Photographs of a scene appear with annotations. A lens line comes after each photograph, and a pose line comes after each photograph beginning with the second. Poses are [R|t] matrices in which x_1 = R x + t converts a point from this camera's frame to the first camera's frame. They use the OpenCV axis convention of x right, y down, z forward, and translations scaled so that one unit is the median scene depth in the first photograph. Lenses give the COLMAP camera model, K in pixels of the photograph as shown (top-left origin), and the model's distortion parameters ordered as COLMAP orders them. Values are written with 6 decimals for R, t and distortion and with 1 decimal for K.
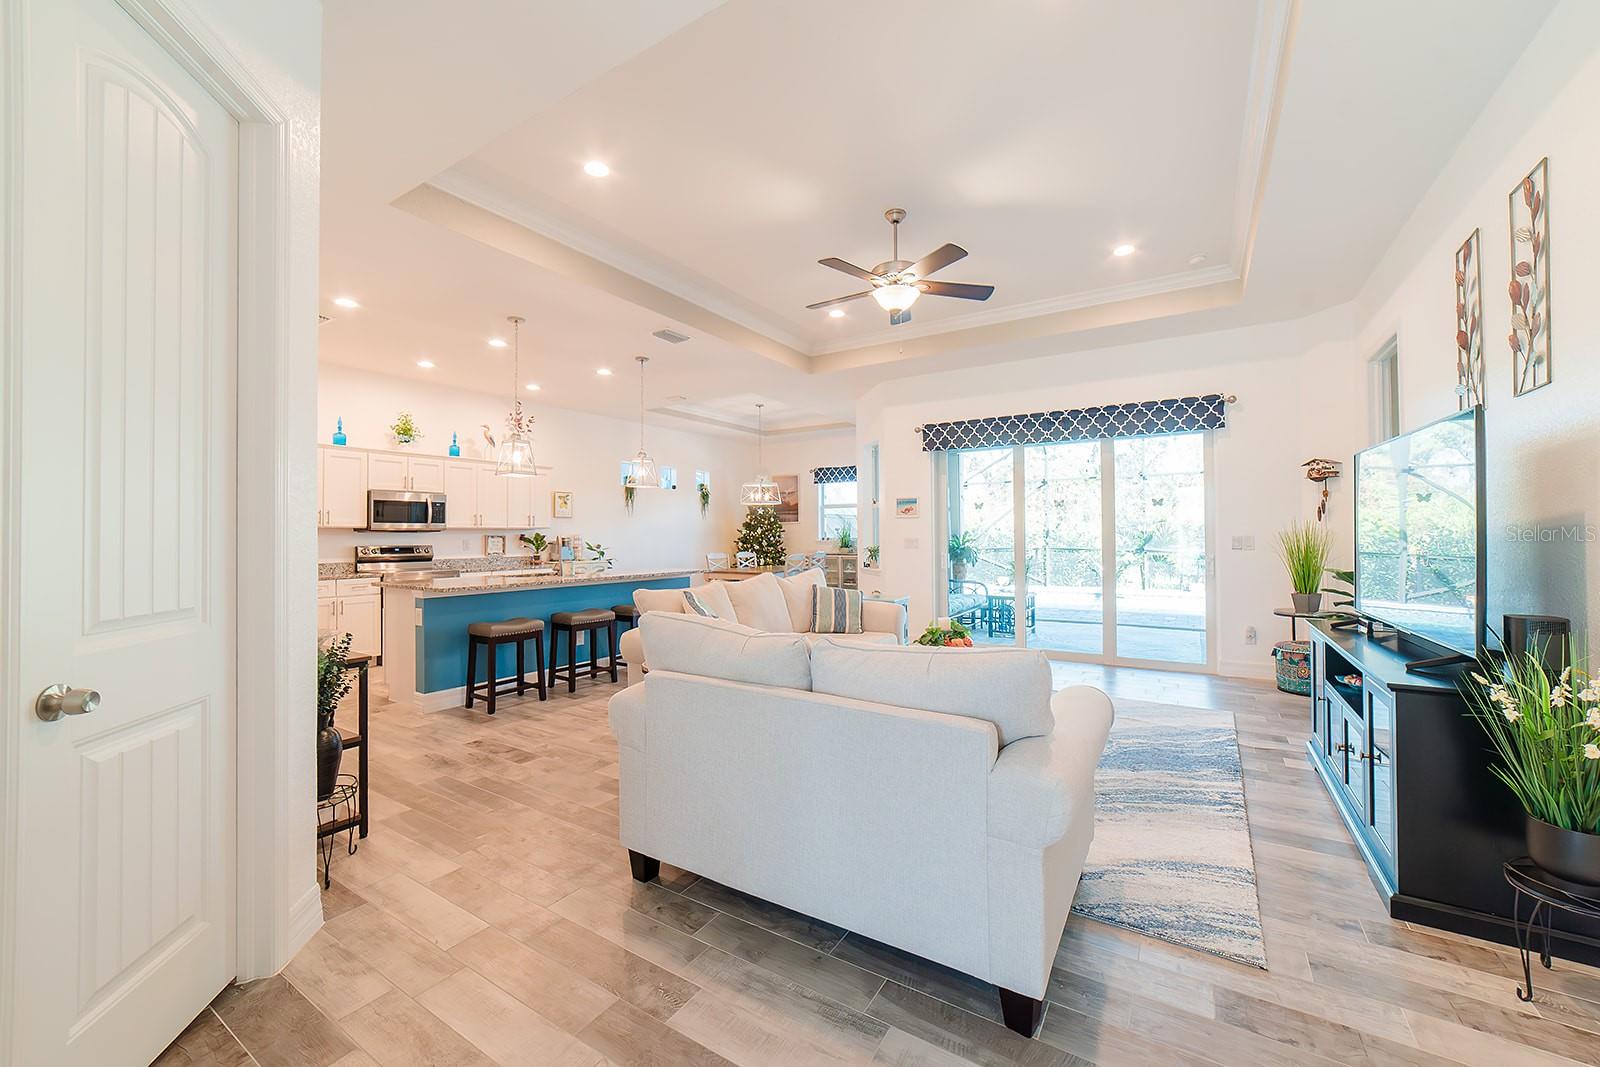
lens RADIAL K [[625.9, 0, 798.0], [0, 625.9, 529.2], [0, 0, 1]] dist [-0.018789, 0.006405]
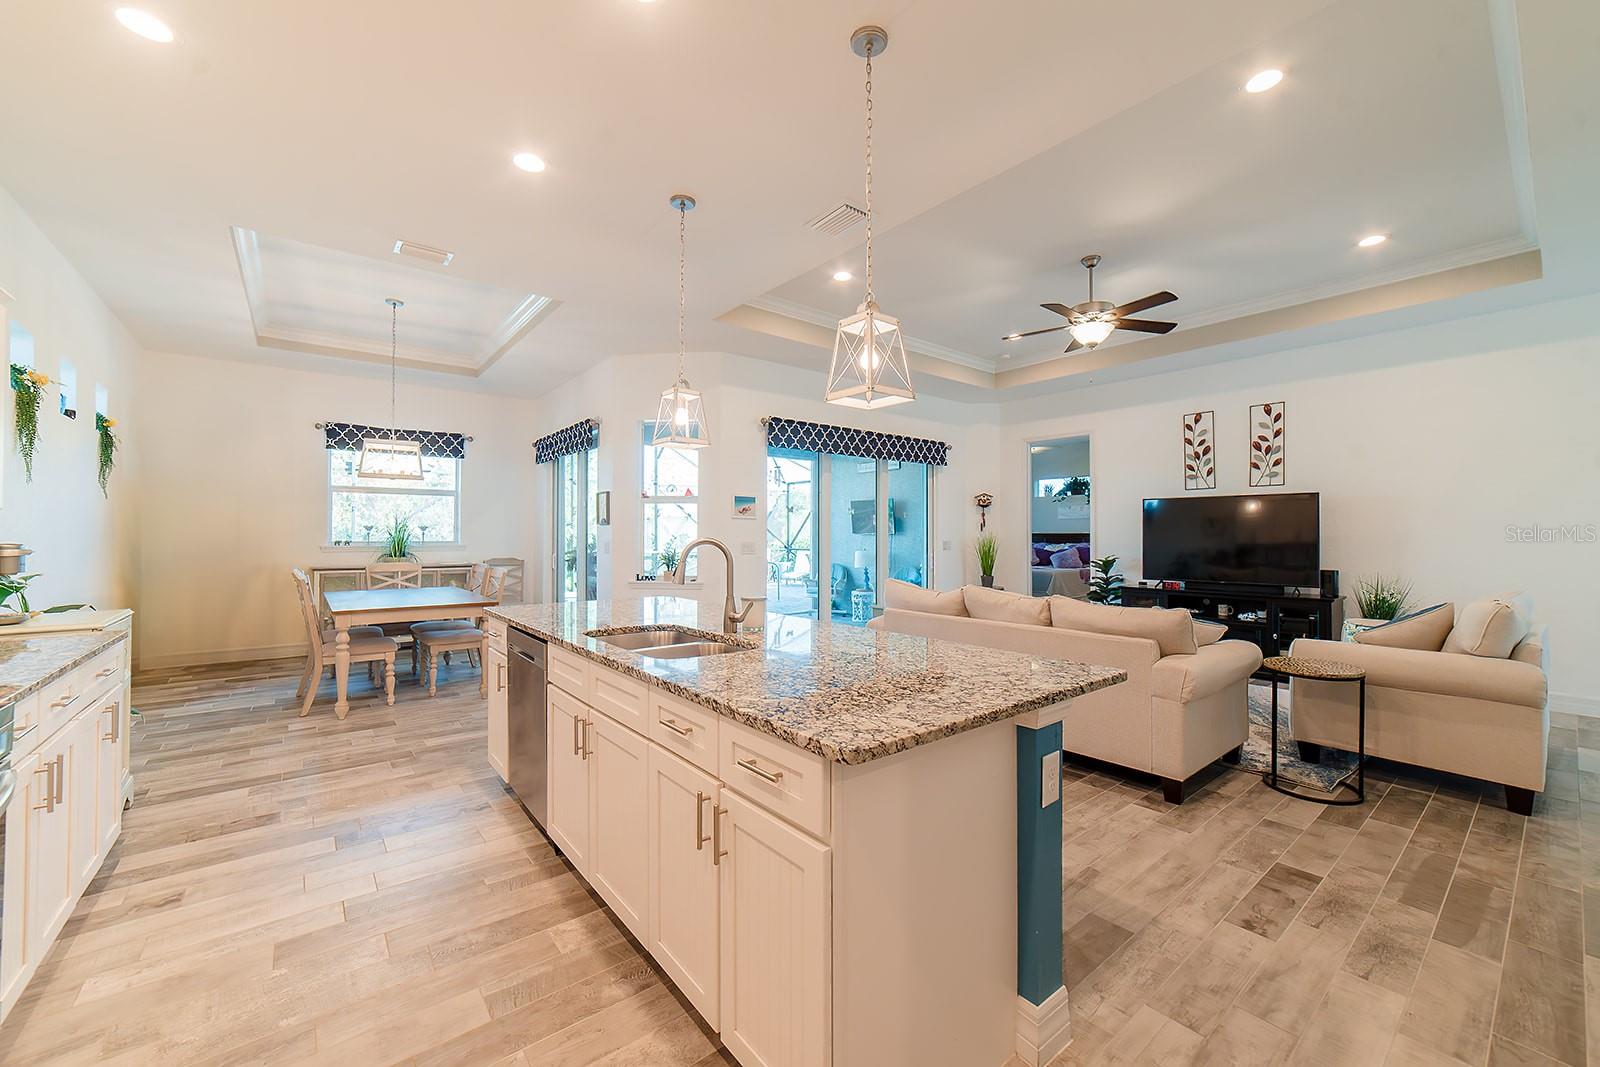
lens RADIAL K [[625.9, 0, 801.8], [0, 625.9, 533.3], [0, 0, 1]] dist [-0.018789, 0.006405]
pose [[0.319859, 0.008542, 0.947427, -0.921483], [-0.013263, 0.999902, -0.004537, 0.007486], [-0.947372, -0.011115, 0.319941, 0.959971]]
